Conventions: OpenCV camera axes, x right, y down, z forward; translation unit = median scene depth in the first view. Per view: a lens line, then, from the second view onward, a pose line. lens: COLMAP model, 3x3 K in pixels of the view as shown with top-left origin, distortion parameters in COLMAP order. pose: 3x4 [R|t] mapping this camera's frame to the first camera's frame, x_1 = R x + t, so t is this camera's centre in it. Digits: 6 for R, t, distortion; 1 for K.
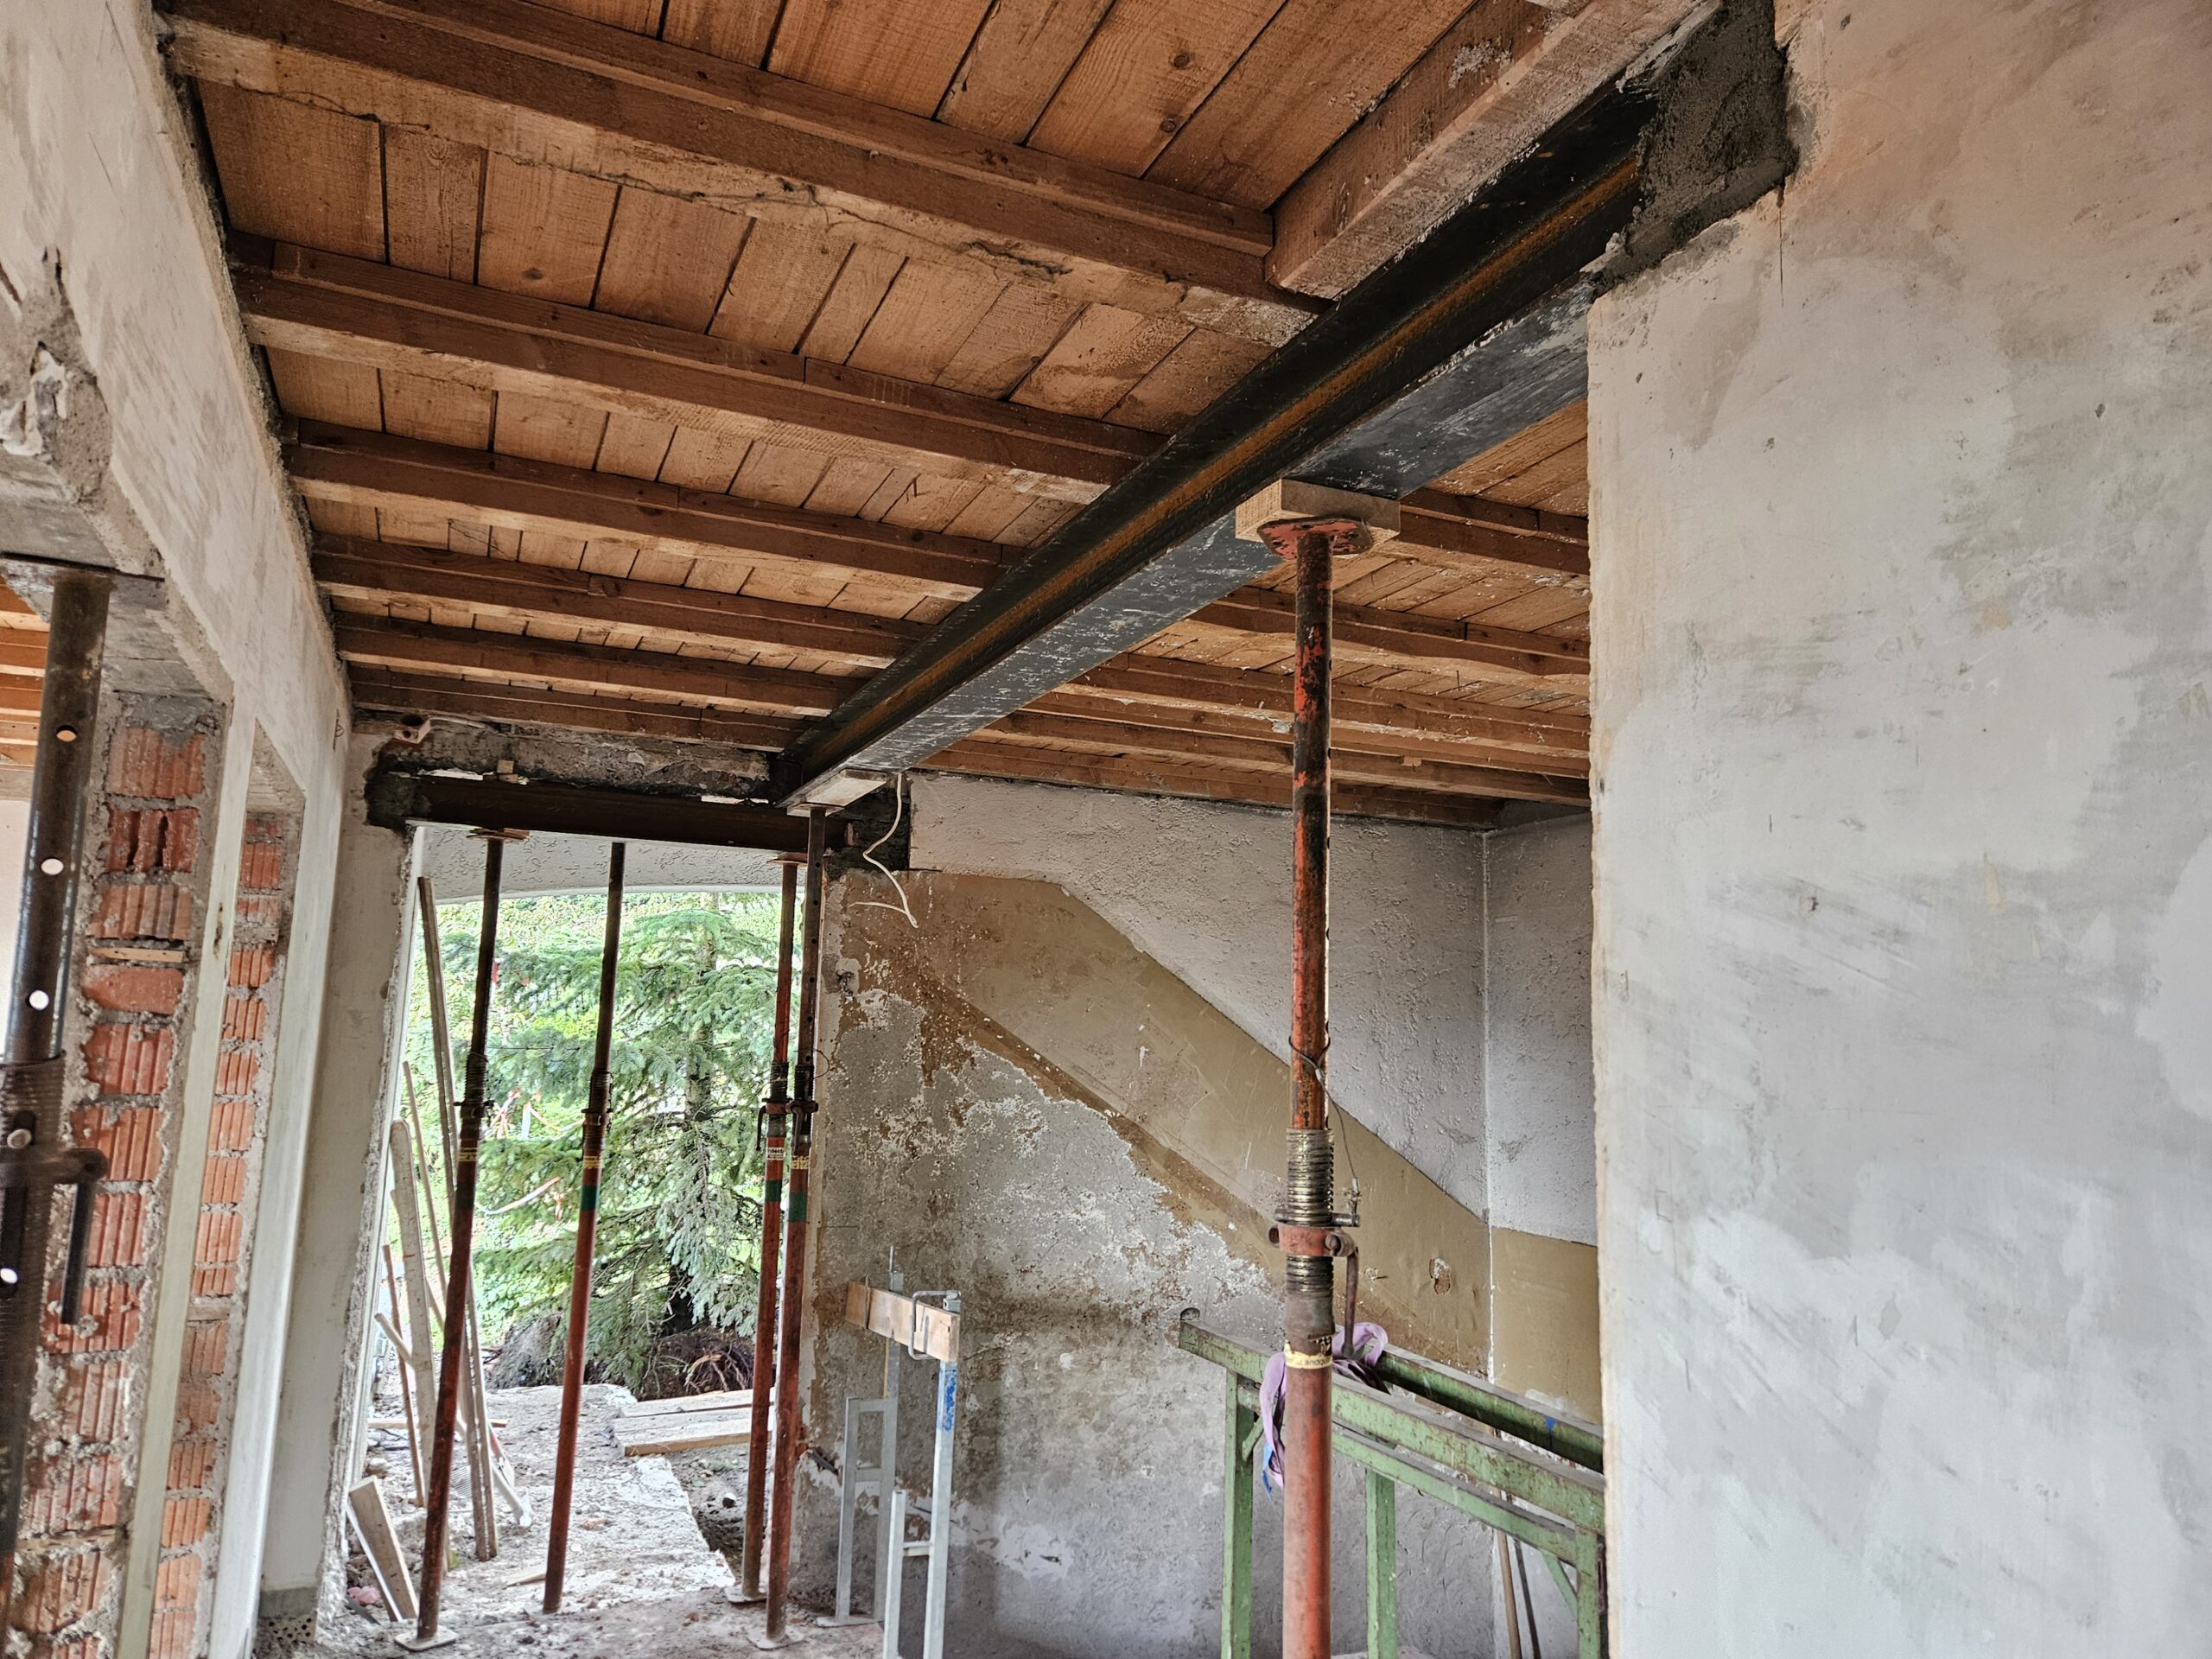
lens RADIAL K [[1465.3, 0, 1097.9], [0, 1465.3, 834.0], [0, 0, 1]] dist [0.060325, -0.042416]
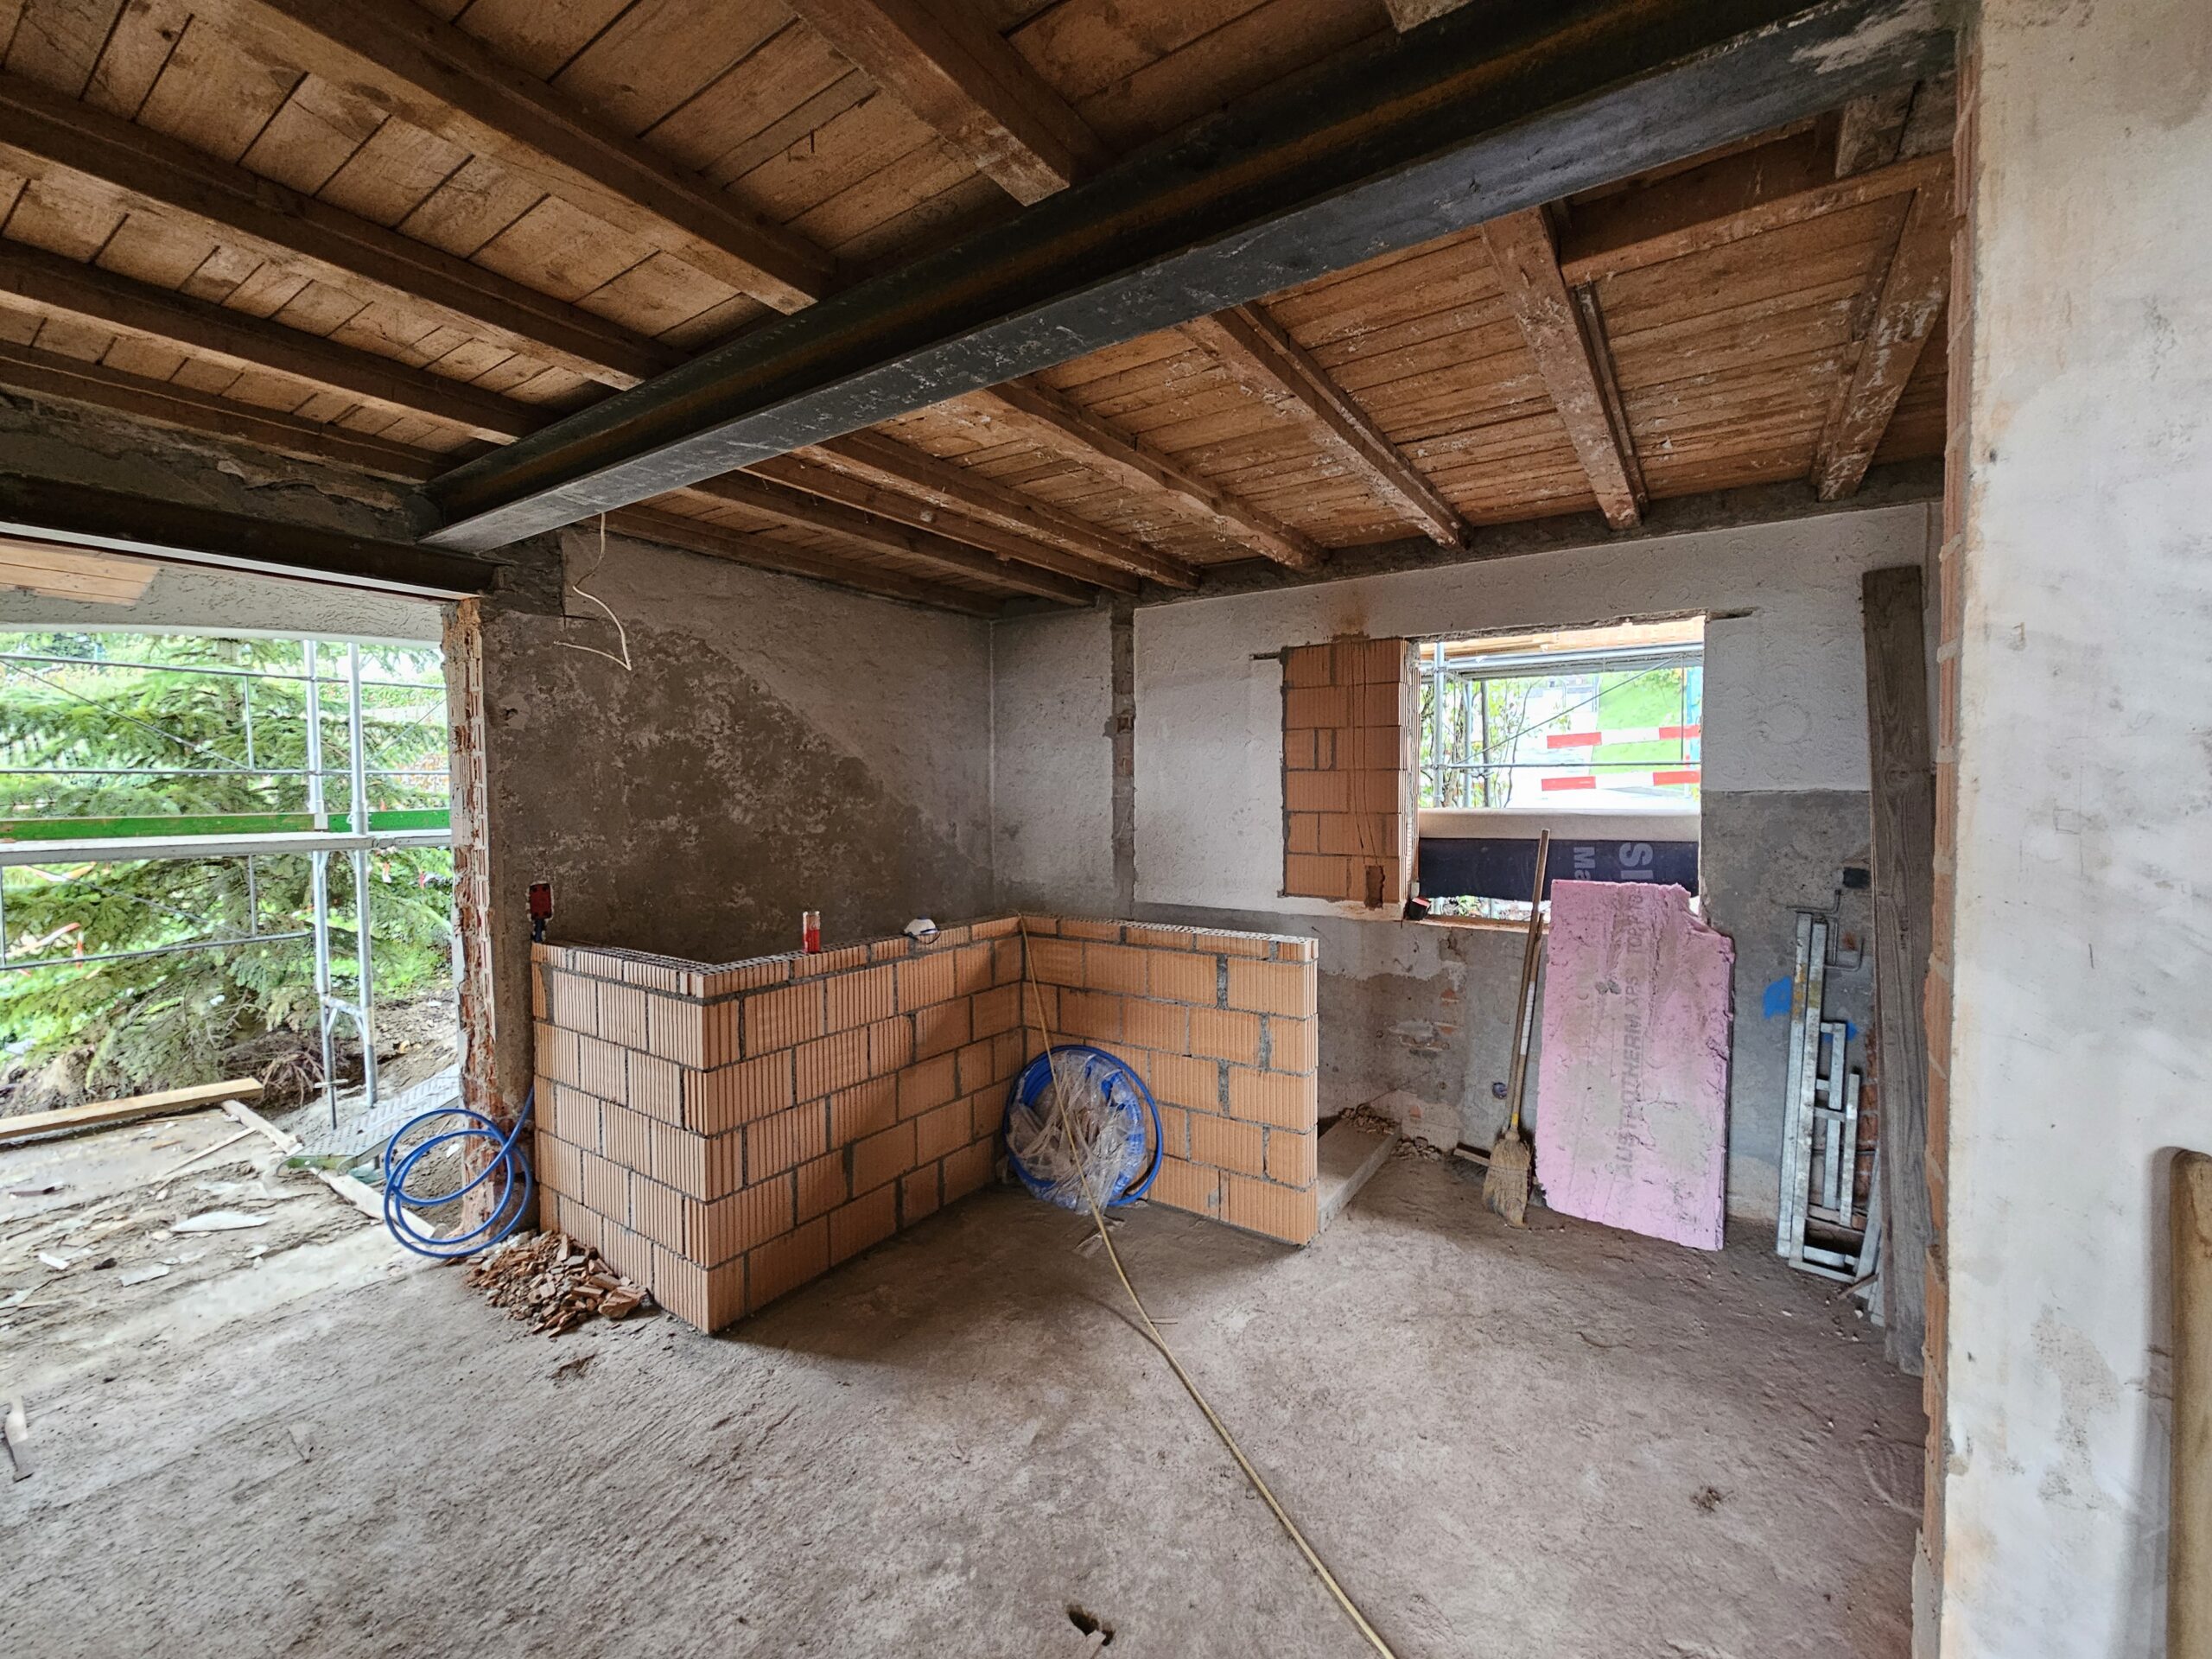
lens RADIAL K [[894.5, 0, 1115.8], [0, 894.5, 813.6], [0, 0, 1]] dist [-0.002426, 0.000207]
pose [[0.839671, -0.054911, 0.540313, -0.163917], [-0.044455, 0.984588, 0.169147, 0.041169], [-0.541273, -0.166048, 0.824289, 0.214054]]
